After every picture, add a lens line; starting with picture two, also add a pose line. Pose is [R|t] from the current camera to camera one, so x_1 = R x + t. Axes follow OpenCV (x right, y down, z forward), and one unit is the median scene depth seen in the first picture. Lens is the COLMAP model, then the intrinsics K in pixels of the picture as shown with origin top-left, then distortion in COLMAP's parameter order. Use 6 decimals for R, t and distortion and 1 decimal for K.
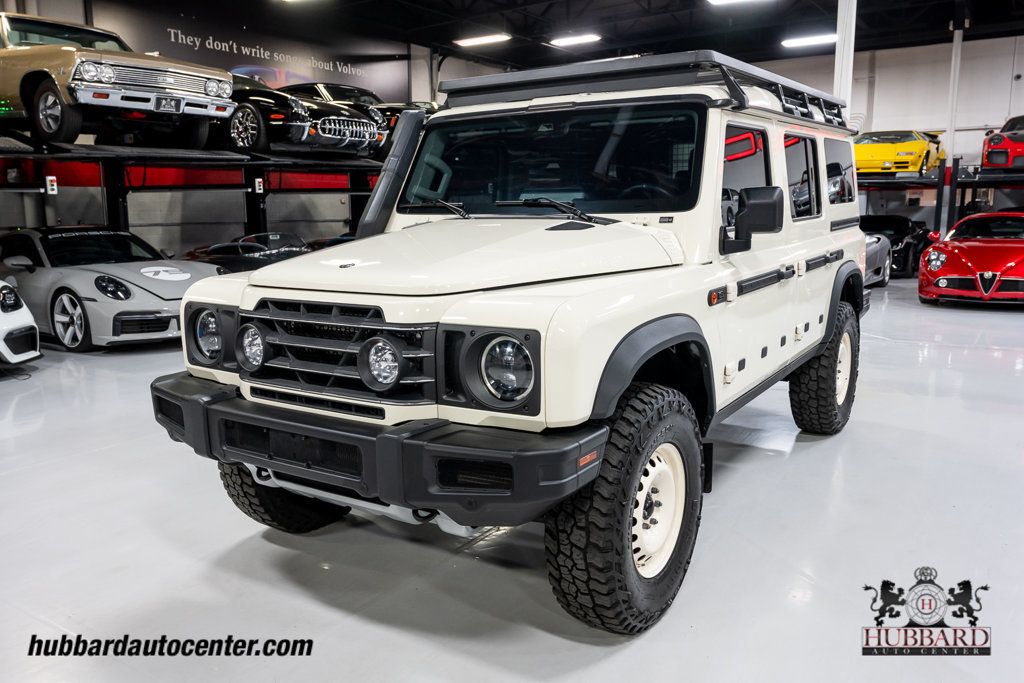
lens RADIAL K [[818.8, 0, 509.1], [0, 818.8, 344.5], [0, 0, 1]] dist [-0.008114, -0.004174]
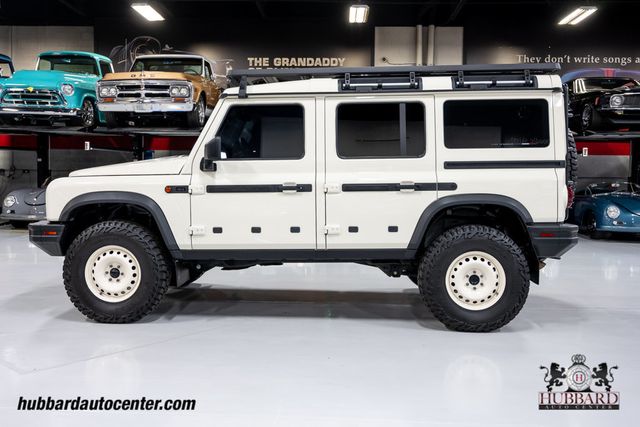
lens RADIAL K [[593.0, 0, 312.8], [0, 593.0, 200.6], [0, 0, 1]] dist [-0.005177, -0.003729]
pose [[0.507543, 0.053772, -0.859947, 1.360726], [-0.157216, 0.987075, -0.031068, -0.030145], [0.847162, 0.150966, 0.509437, 0.414882]]
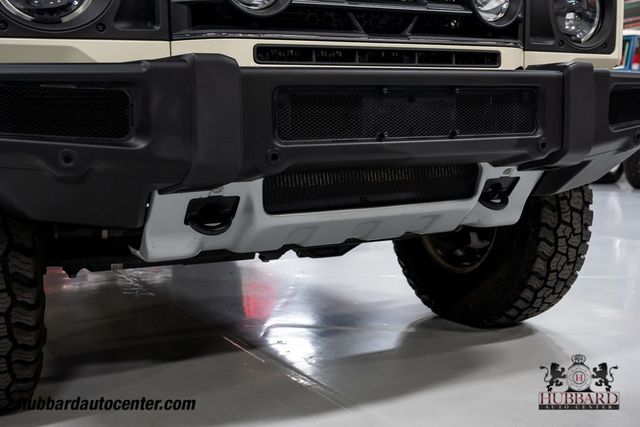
lens RADIAL K [[779.1, 0, 320.0], [0, 779.1, 213.5], [0, 0, 1]] dist [-0.007404, -0.021456]
pose [[0.479275, -0.094755, 0.872535, -0.549653], [0.167758, 0.985716, 0.014898, 0.116948], [-0.861483, 0.139235, 0.488325, 0.509296]]
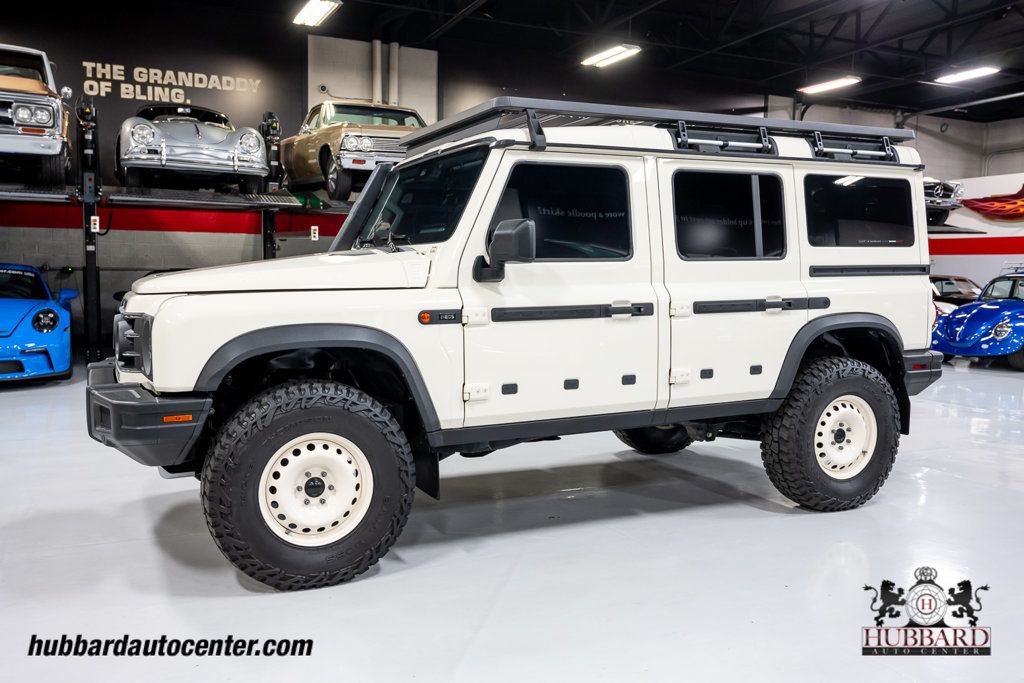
lens RADIAL K [[865.6, 0, 505.5], [0, 865.6, 343.4], [0, 0, 1]] dist [-0.009432, 0.006750]
pose [[0.856866, 0.064284, -0.511515, 0.729441], [-0.105315, 0.993099, -0.051613, 0.021399], [0.504667, 0.098096, 0.857723, 0.038574]]
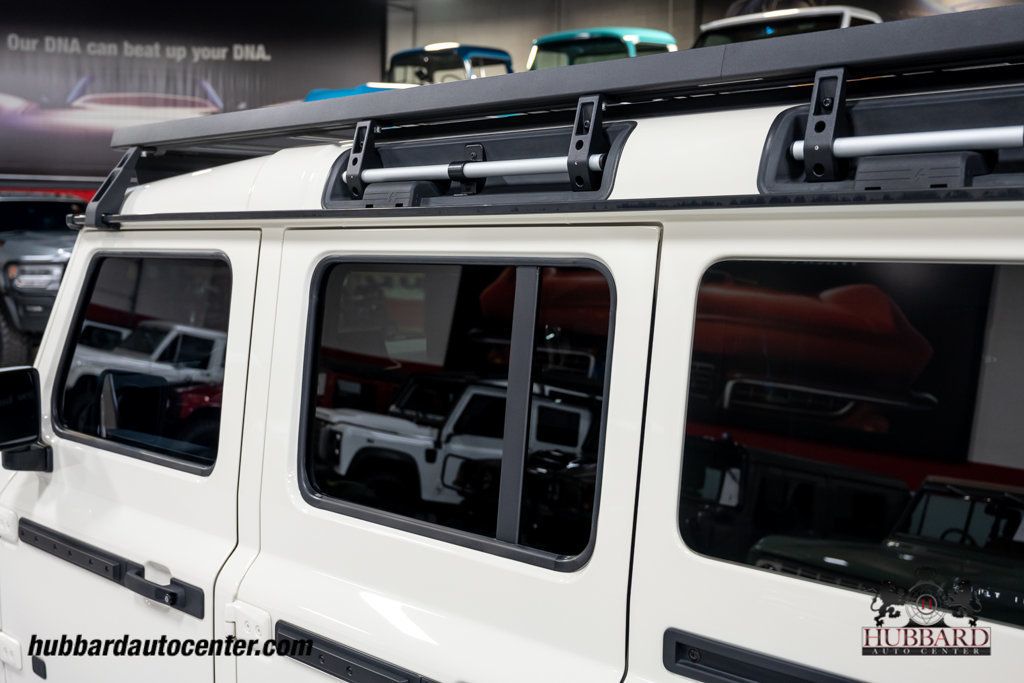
lens RADIAL K [[1110.5, 0, 510.8], [0, 1110.5, 340.2], [0, 0, 1]] dist [0.001537, -0.007281]
pose [[-0.163351, 0.115043, -0.979838, 0.841594], [-0.173334, 0.974382, 0.143299, -0.320618], [0.971222, 0.193247, -0.139226, 1.202508]]
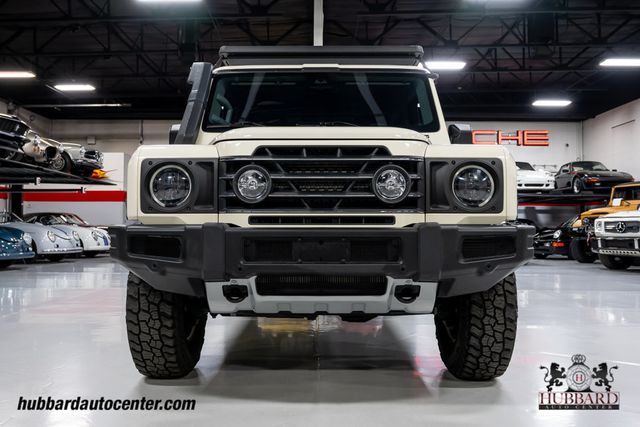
lens RADIAL K [[572.0, 0, 320.0], [0, 572.0, 213.5], [0, 0, 1]] dist [-0.005687, -0.002676]
pose [[0.832557, 0.024753, 0.553386, -0.497993], [0.082513, 0.982315, -0.168077, 0.141455], [-0.547759, 0.185595, 0.815791, 0.174396]]
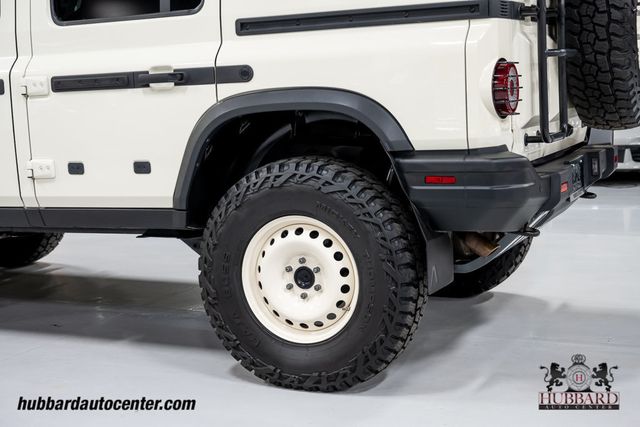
lens RADIAL K [[1025.7, 0, 320.0], [0, 1025.7, 213.5], [0, 0, 1]] dist [0.010068, 0.050377]
pose [[0.153154, 0.142080, -0.977935, 1.424138], [-0.133176, 0.983550, 0.122039, -0.134094], [0.979187, 0.111547, 0.169557, 1.156581]]
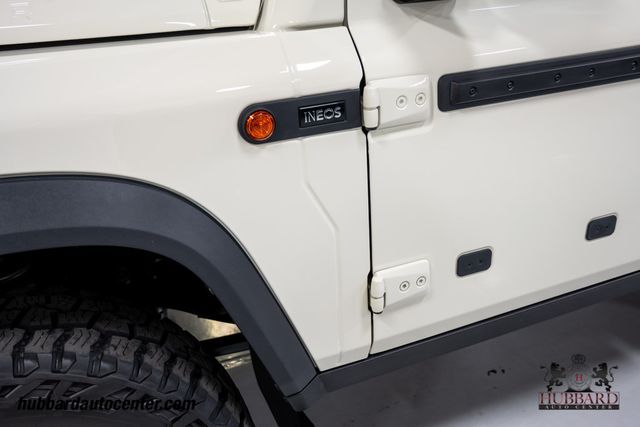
lens RADIAL K [[601.1, 0, 323.6], [0, 601.1, 215.6], [0, 0, 1]] dist [-0.006819, 0.004342]
pose [[0.833161, 0.195458, -0.517338, 0.330318], [-0.059541, 0.961726, 0.267464, -0.071466], [0.549816, -0.192038, 0.812911, 0.601007]]
